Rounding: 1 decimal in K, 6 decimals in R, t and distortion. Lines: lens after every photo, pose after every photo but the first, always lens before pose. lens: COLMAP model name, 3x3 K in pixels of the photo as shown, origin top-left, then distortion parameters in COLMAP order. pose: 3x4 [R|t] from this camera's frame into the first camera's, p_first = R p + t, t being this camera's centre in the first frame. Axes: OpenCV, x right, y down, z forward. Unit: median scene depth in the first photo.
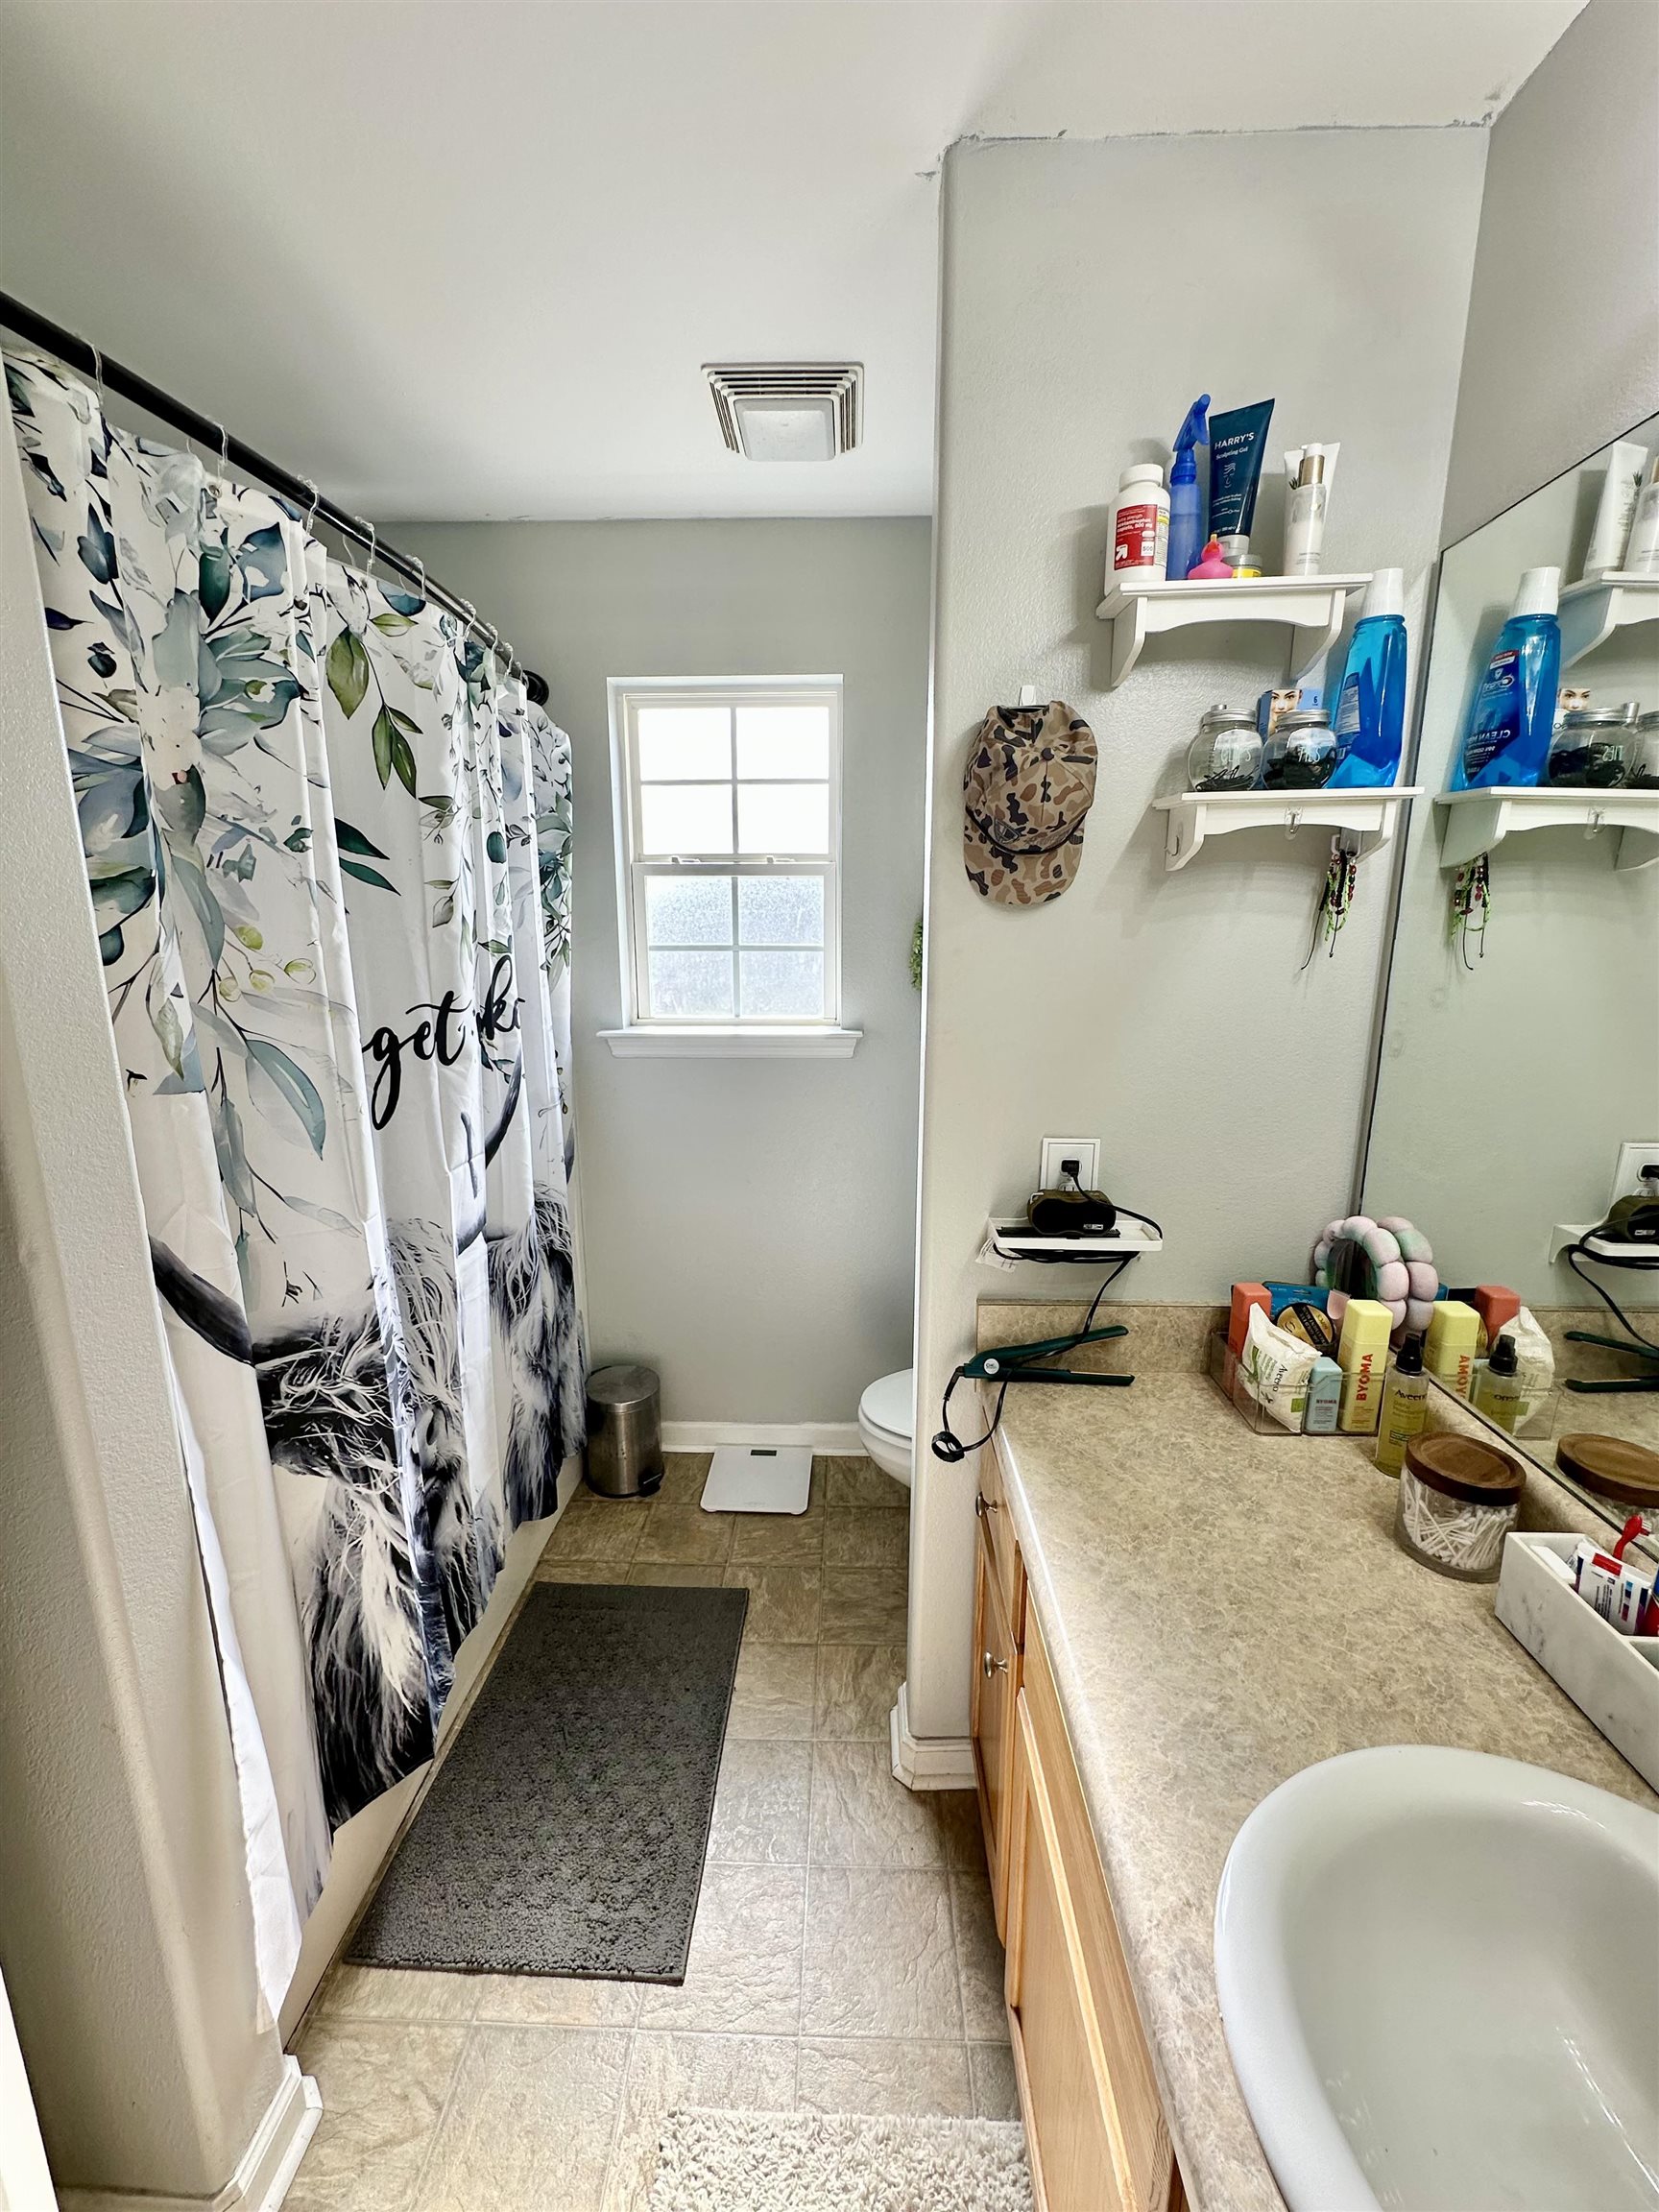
lens RADIAL K [[881.8, 0, 829.3], [0, 881.8, 1107.9], [0, 0, 1]] dist [-0.004133, 0.000451]
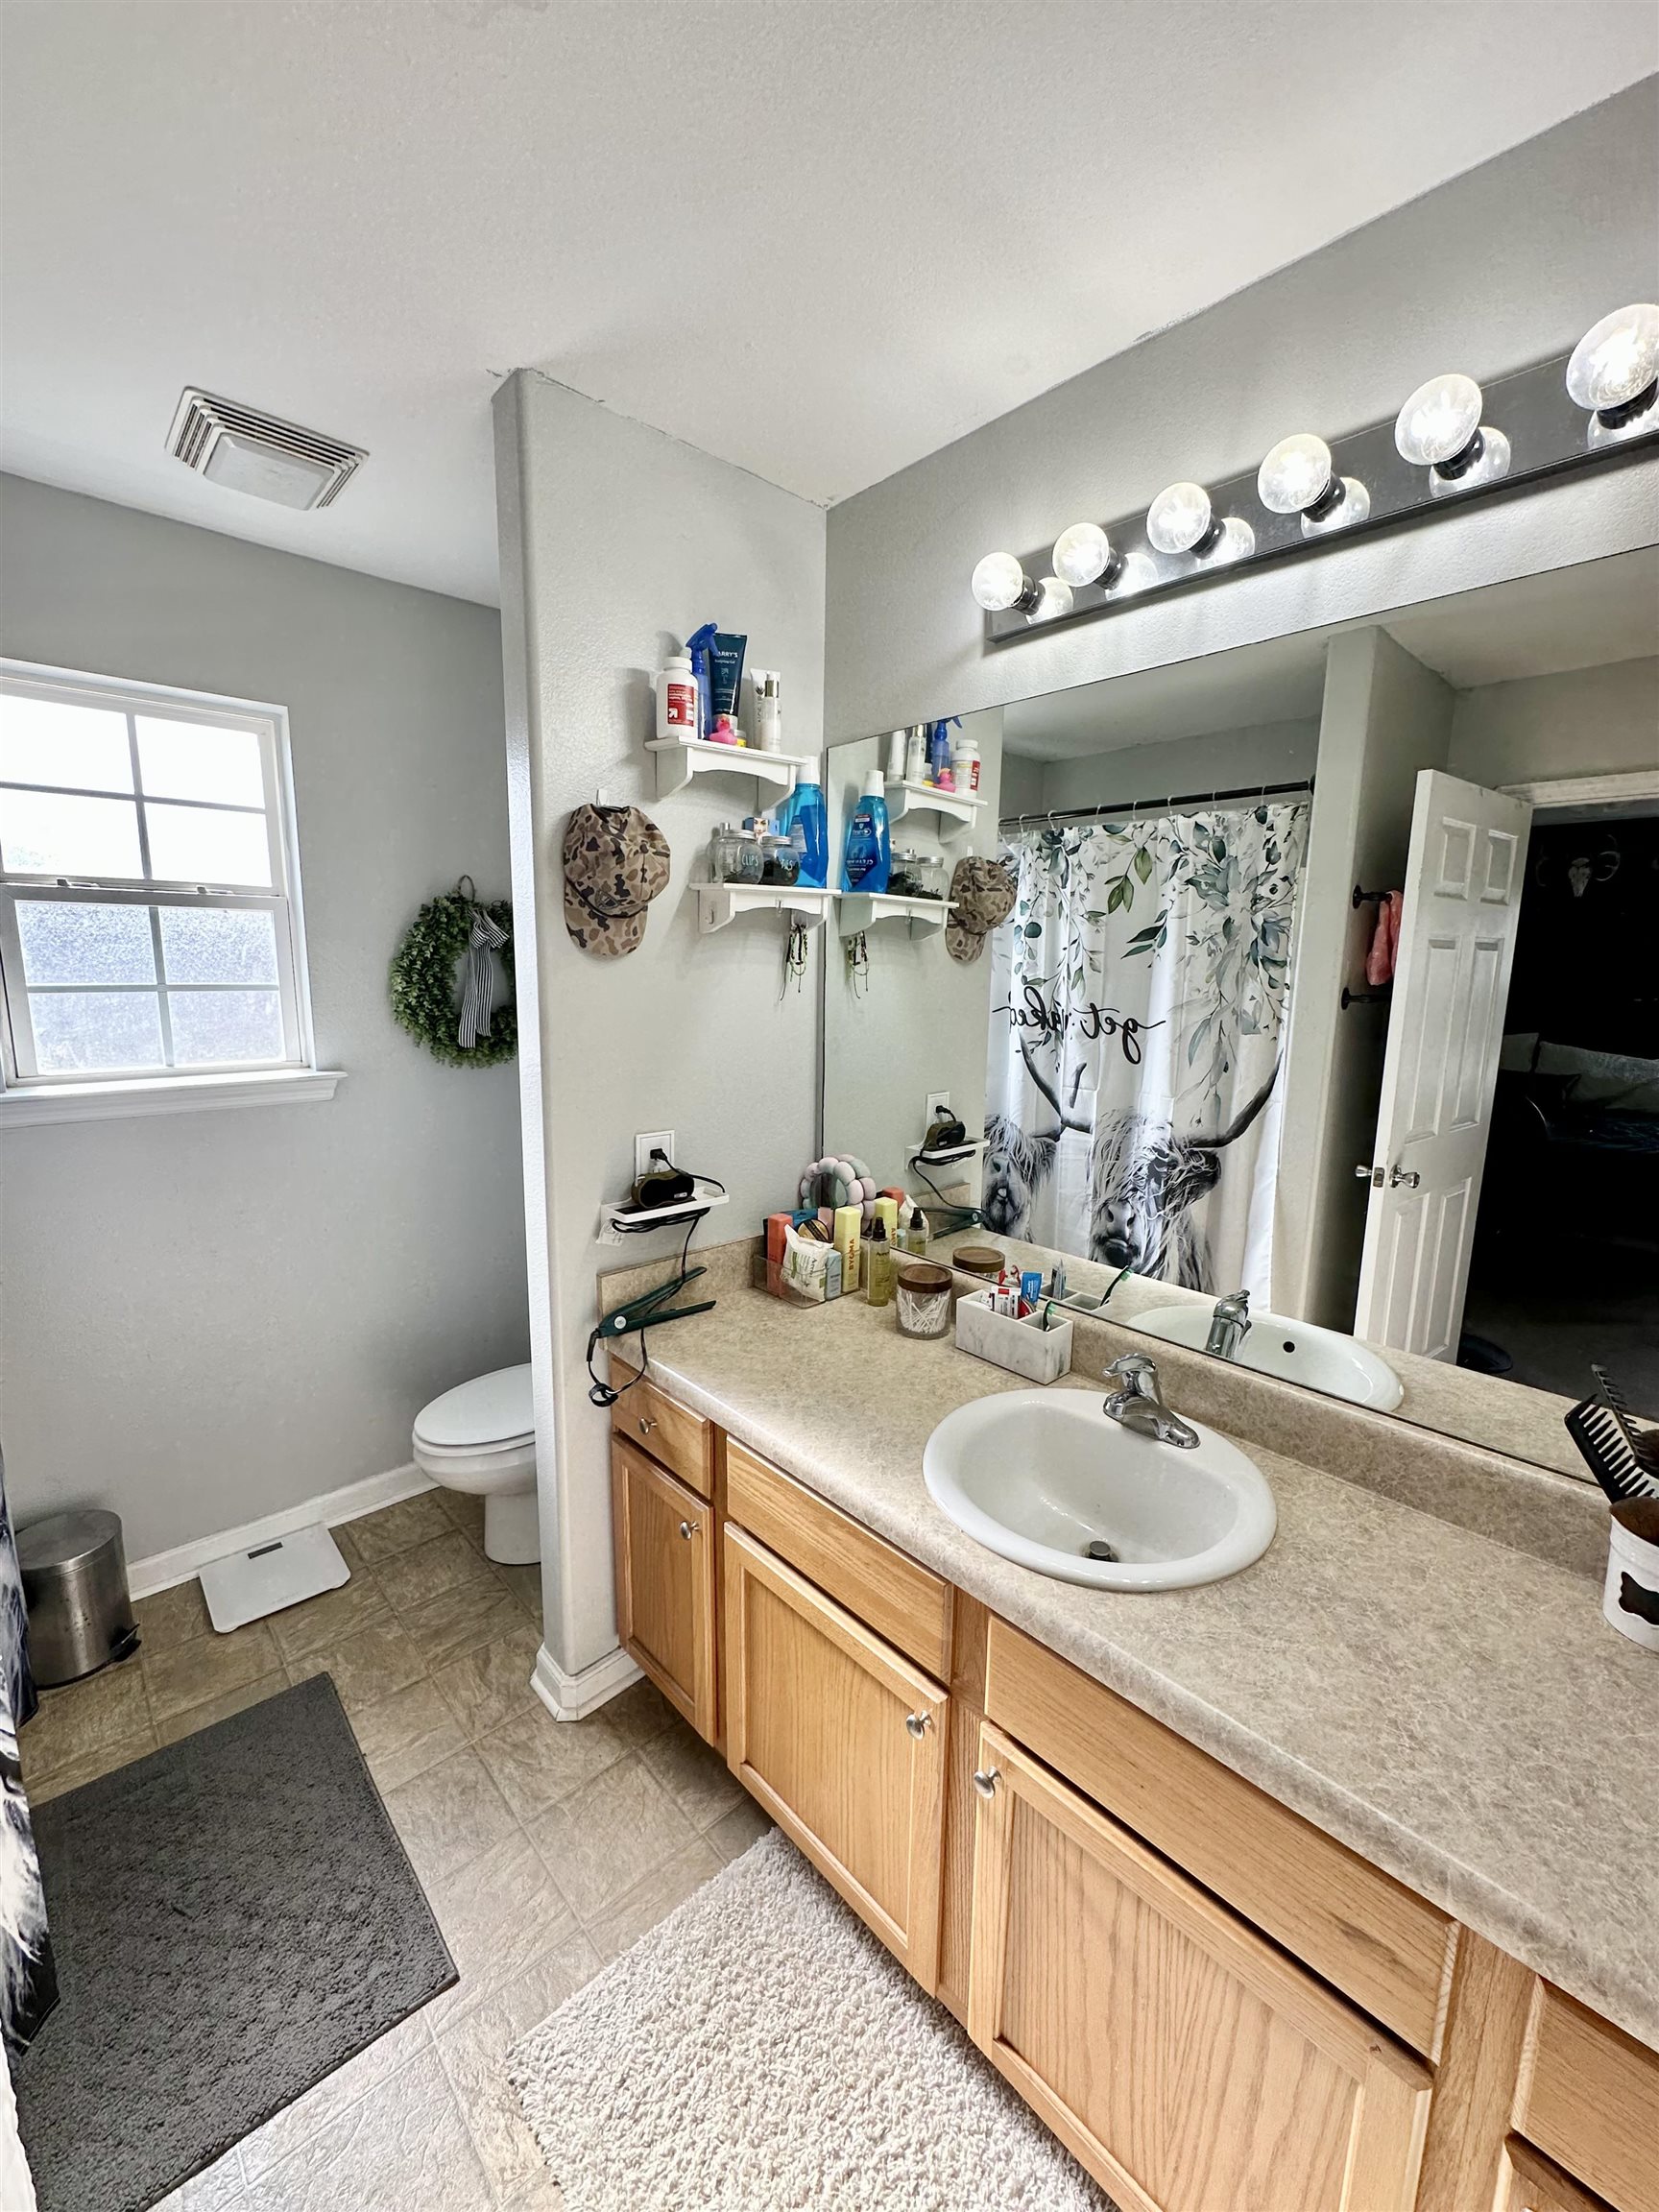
lens RADIAL K [[881.8, 0, 829.3], [0, 881.8, 1107.9], [0, 0, 1]] dist [-0.004133, 0.000451]
pose [[0.713954, -0.106463, 0.692051, -0.471940], [0.128416, 0.991518, 0.020051, 0.005935], [-0.688316, 0.074555, 0.721570, -0.135855]]
